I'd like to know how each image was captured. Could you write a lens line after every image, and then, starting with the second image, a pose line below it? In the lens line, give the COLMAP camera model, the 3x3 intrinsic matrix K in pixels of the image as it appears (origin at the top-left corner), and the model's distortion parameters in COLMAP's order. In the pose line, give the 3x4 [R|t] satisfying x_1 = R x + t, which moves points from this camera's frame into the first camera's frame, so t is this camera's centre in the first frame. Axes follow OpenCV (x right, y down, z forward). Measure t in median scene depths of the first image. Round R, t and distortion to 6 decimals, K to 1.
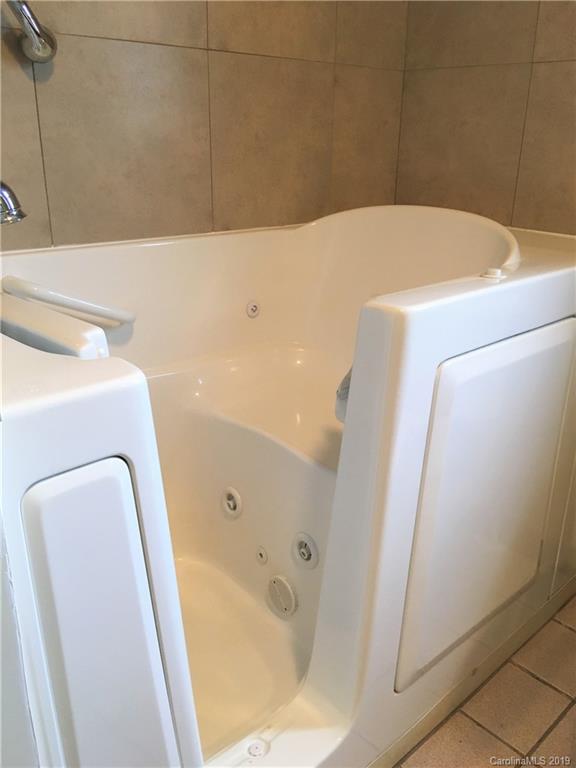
lens RADIAL K [[649.7, 0, 288.0], [0, 649.7, 384.0], [0, 0, 1]] dist [0.078624, -0.122102]
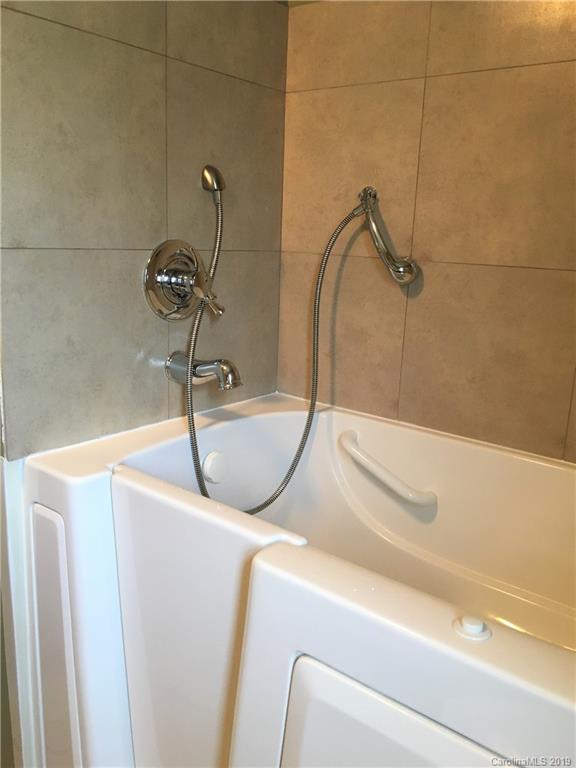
lens RADIAL K [[627.2, 0, 288.0], [0, 627.2, 384.0], [0, 0, 1]] dist [0.003042, -0.101462]
pose [[0.155391, 0.209675, -0.965345, 0.713636], [-0.390603, 0.910619, 0.134913, -0.344812], [0.907349, 0.356102, 0.223401, 0.524209]]
